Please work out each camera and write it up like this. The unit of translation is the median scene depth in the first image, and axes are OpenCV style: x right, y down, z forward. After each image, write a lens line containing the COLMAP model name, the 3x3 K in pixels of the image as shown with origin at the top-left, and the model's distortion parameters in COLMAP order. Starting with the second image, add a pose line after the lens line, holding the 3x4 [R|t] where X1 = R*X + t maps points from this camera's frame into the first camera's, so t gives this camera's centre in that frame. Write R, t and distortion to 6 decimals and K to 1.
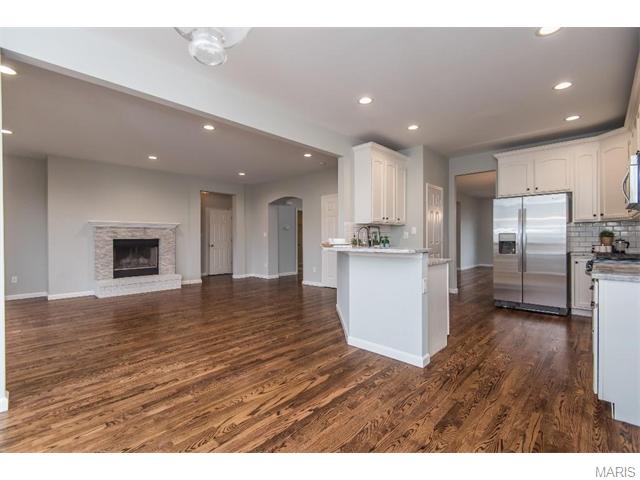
lens RADIAL K [[299.6, 0, 319.9], [0, 299.6, 236.3], [0, 0, 1]] dist [-0.000086, -0.000572]
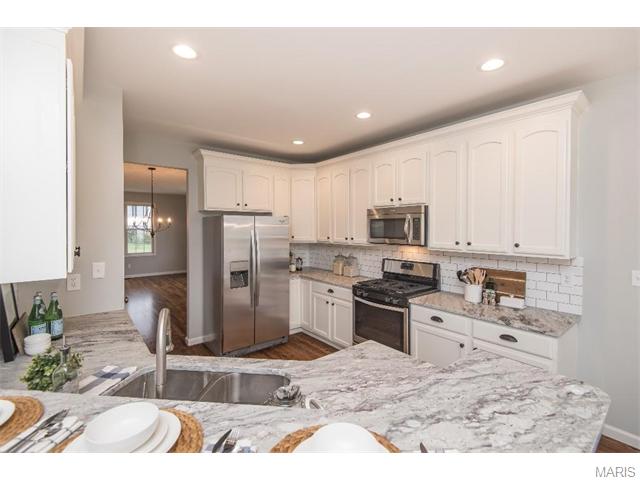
lens RADIAL K [[286.4, 0, 319.9], [0, 286.4, 230.9], [0, 0, 1]] dist [0.002093, 0.000138]
pose [[0.149334, -0.005667, 0.988771, -0.080404], [-0.007157, 0.999951, 0.006812, -0.098219], [-0.988761, -0.008094, 0.149286, 0.713511]]
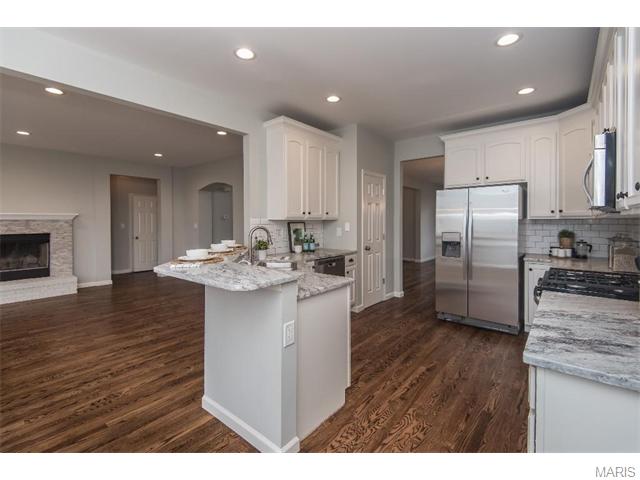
lens RADIAL K [[298.2, 0, 318.4], [0, 298.2, 221.8], [0, 0, 1]] dist [0.001722, -0.000443]
pose [[0.998222, 0.001332, 0.059582, 0.221418], [-0.001910, 0.999952, 0.009654, -0.047769], [-0.059567, -0.009750, 0.998177, 0.214411]]
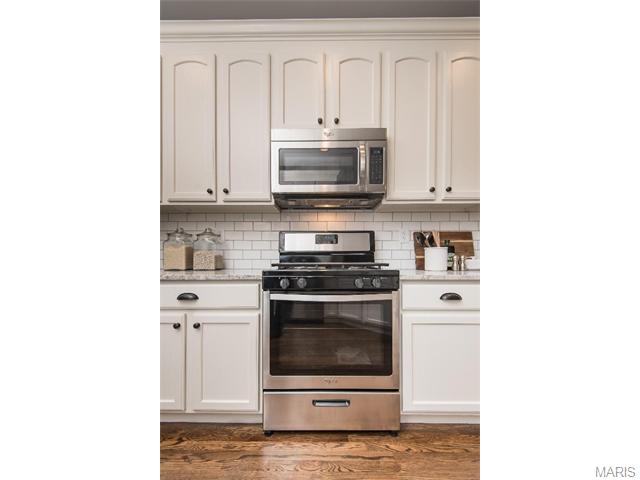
lens RADIAL K [[236.9, 0, 318.2], [0, 236.9, 259.0], [0, 0, 1]] dist [0.001350, 0.000030]
pose [[-0.675483, 0.002185, 0.737373, 0.416084], [0.002000, 0.999997, -0.001130, 0.033866], [-0.737373, 0.000712, -0.675485, 0.883911]]
